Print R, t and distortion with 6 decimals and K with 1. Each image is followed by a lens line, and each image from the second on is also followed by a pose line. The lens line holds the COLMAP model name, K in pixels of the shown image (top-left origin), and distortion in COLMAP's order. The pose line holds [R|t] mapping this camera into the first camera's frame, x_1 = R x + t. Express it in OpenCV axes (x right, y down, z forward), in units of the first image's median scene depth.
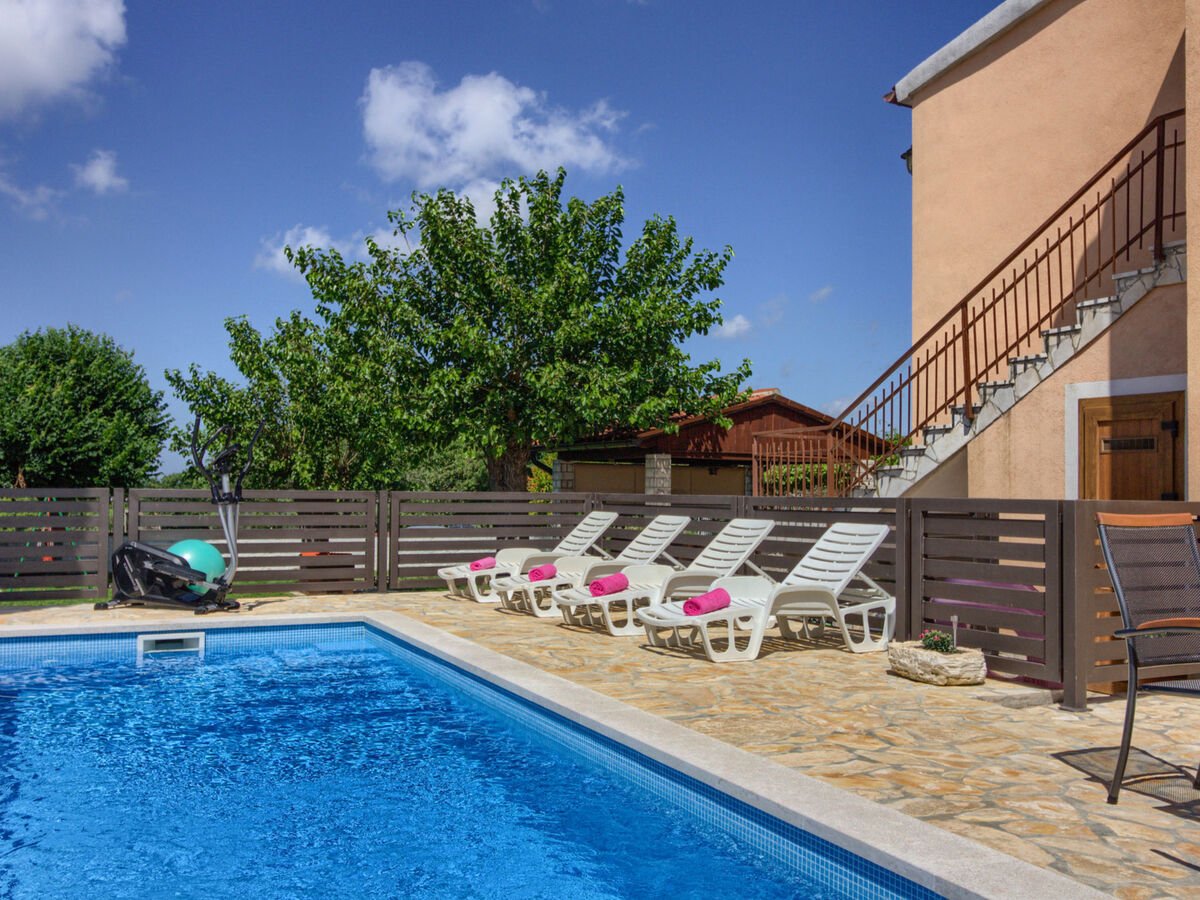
lens RADIAL K [[1069.6, 0, 576.9], [0, 1069.6, 466.3], [0, 0, 1]] dist [-0.007020, 0.017223]
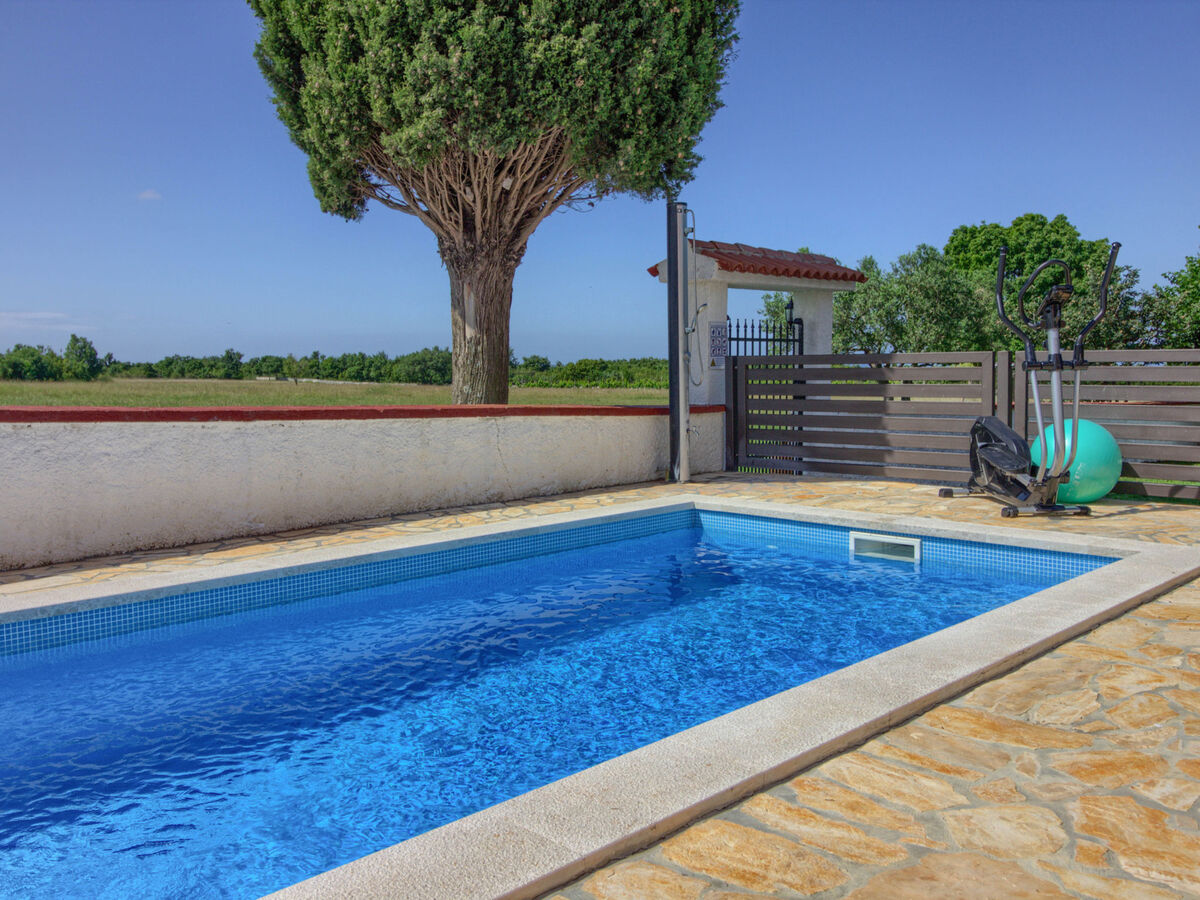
lens RADIAL K [[1069.6, 0, 606.0], [0, 1069.6, 441.6], [0, 0, 1]] dist [-0.007020, 0.017223]
pose [[0.347299, 0.058650, -0.935919, 0.211025], [0.034988, 0.996537, 0.075432, 0.015969], [0.937102, -0.058944, 0.344044, 0.401083]]
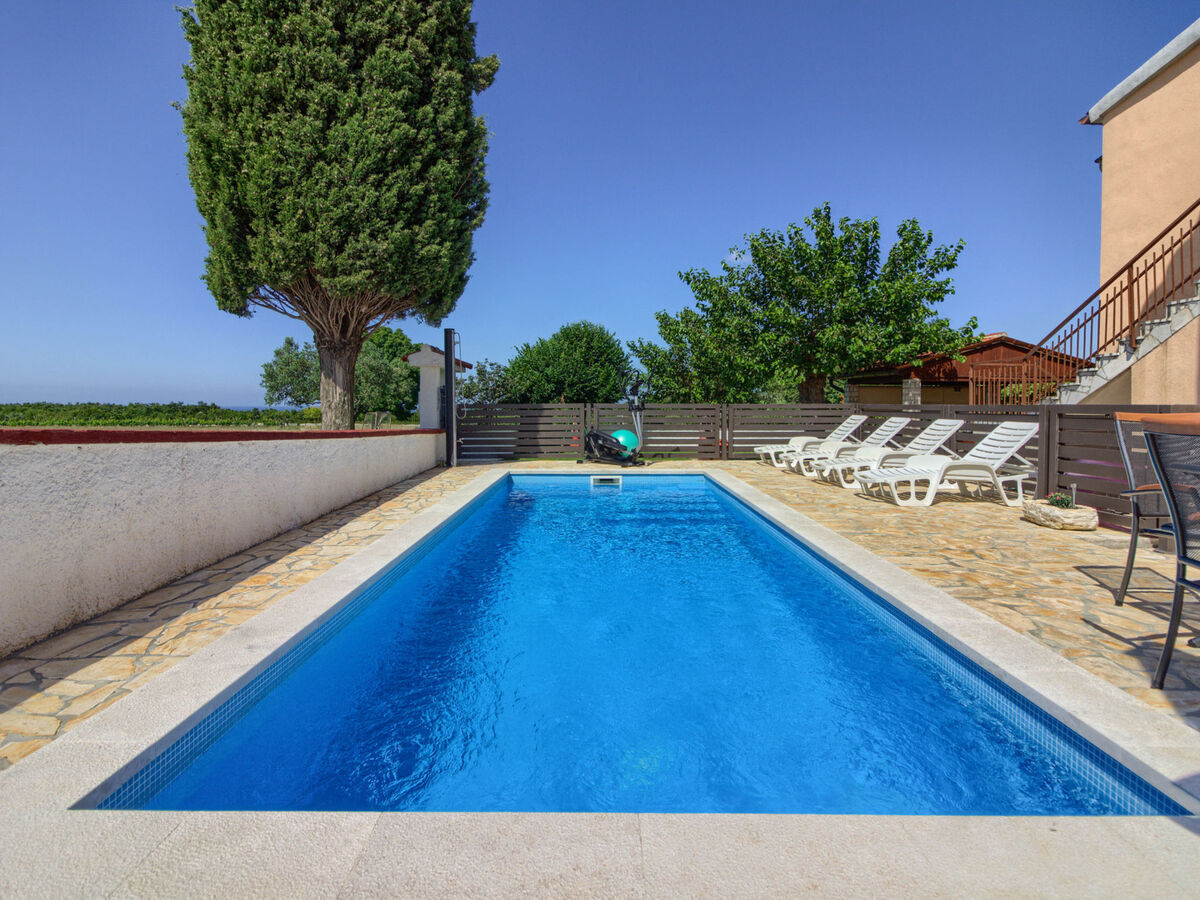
lens RADIAL K [[615.3, 0, 598.0], [0, 615.3, 422.5], [0, 0, 1]] dist [0.009544, -0.008423]
pose [[0.904488, 0.004164, -0.426478, 0.071137], [0.018006, 0.998688, 0.047939, 0.001281], [0.426118, -0.051039, 0.903227, -0.027554]]
